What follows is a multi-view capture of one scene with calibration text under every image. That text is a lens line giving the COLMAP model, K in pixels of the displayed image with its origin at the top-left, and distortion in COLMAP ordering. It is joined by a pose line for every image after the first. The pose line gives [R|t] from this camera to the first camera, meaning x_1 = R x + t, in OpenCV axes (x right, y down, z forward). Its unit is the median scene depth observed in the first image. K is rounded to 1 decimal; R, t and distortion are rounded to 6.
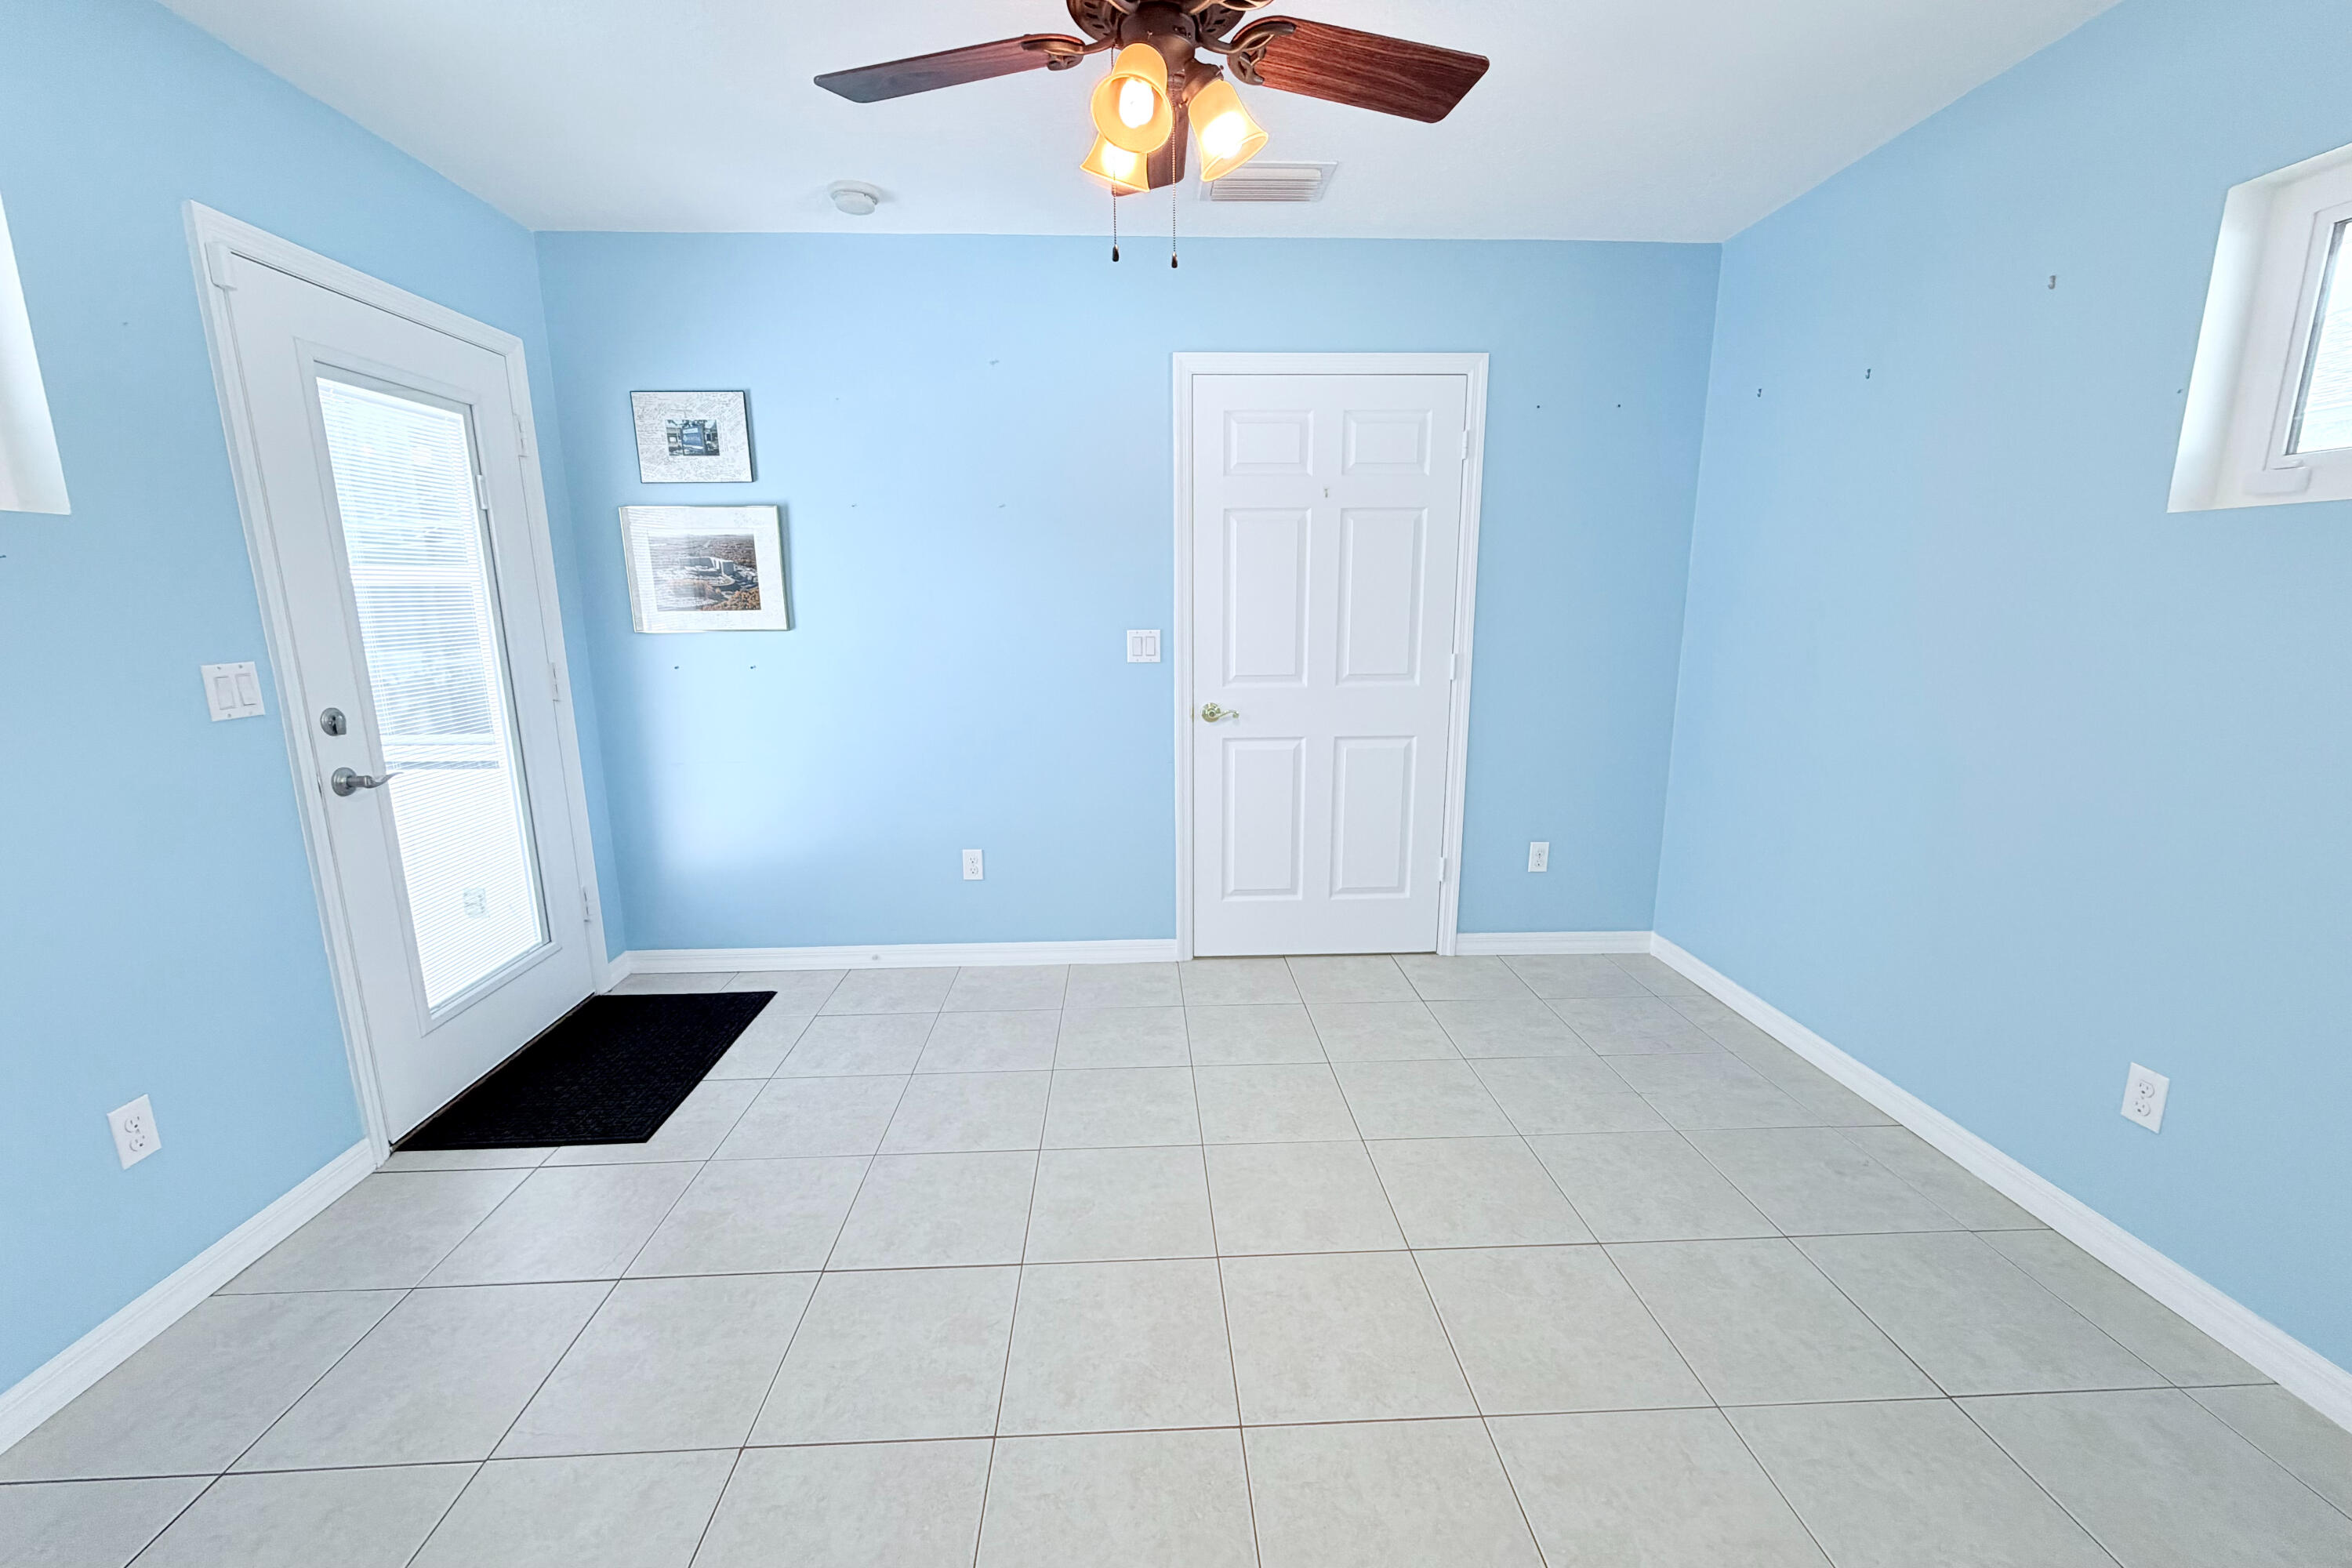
lens RADIAL K [[938.6, 0, 1176.9], [0, 938.6, 785.2], [0, 0, 1]] dist [0.002917, -0.000861]
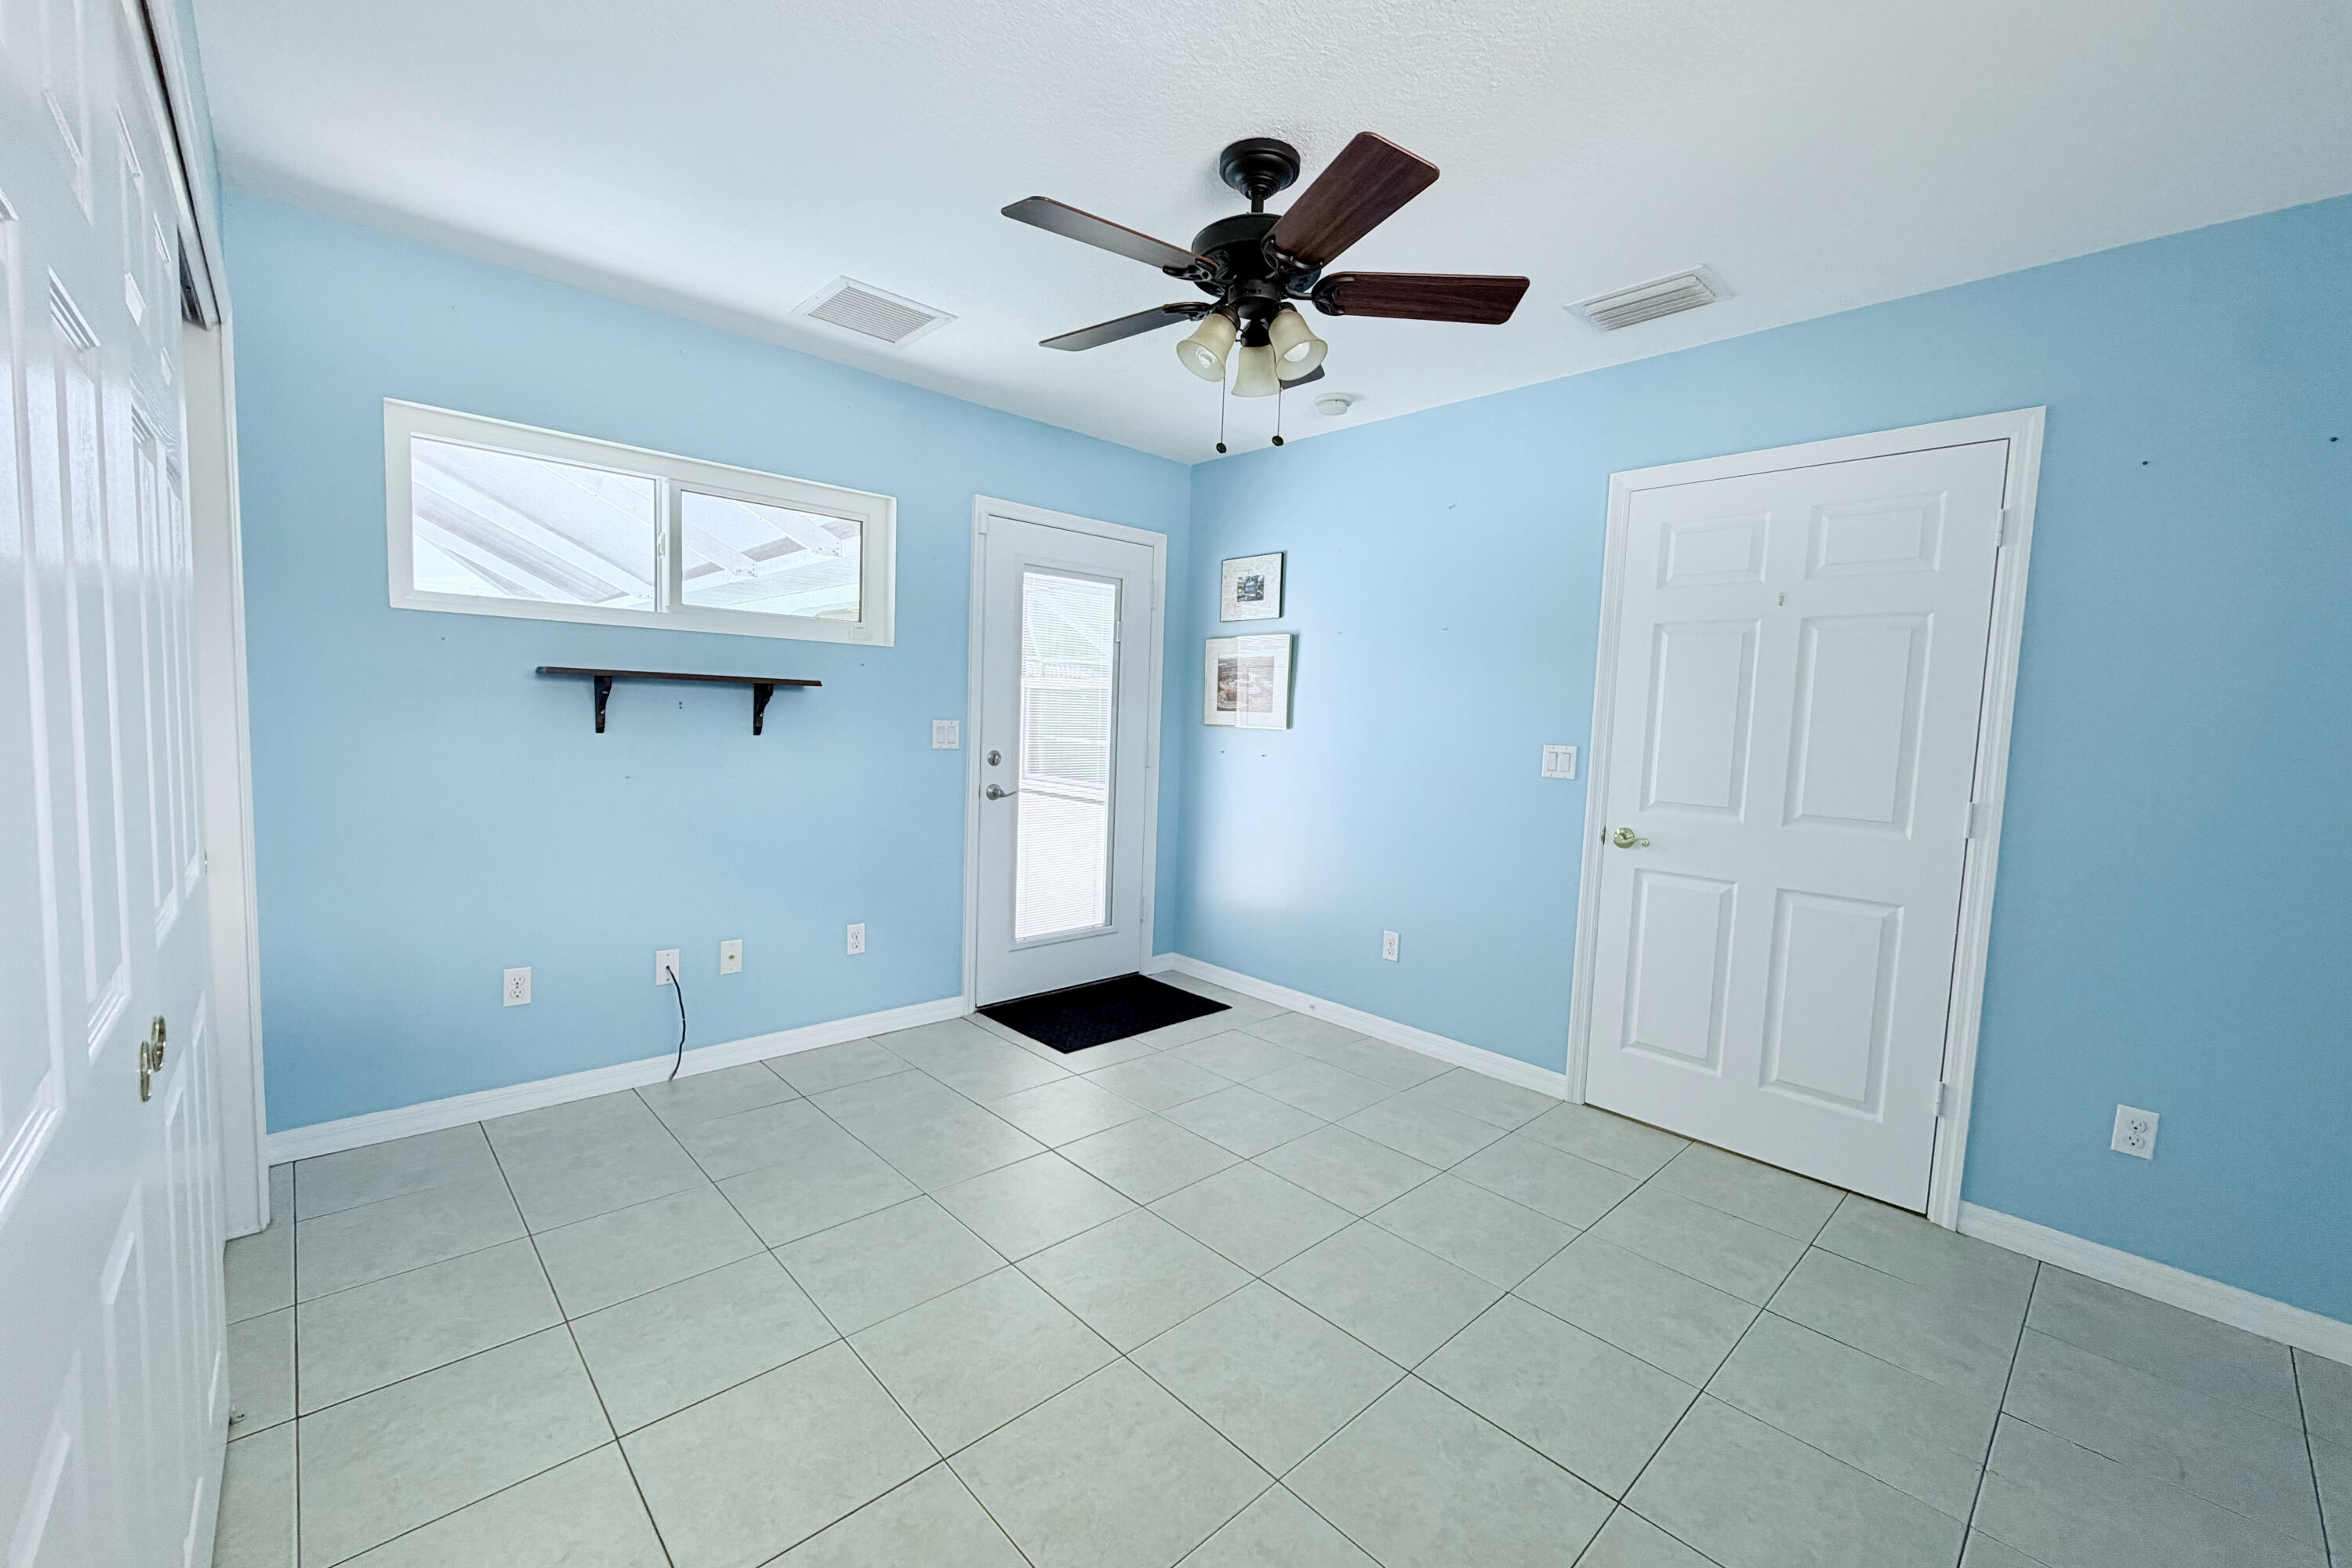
lens RADIAL K [[938.6, 0, 1167.2], [0, 938.6, 784.4], [0, 0, 1]] dist [0.002917, -0.000861]
pose [[0.649431, 0.090881, -0.754971, 0.466004], [-0.193447, 0.979914, -0.048446, 0.003305], [0.735403, 0.177509, 0.653967, 0.055729]]
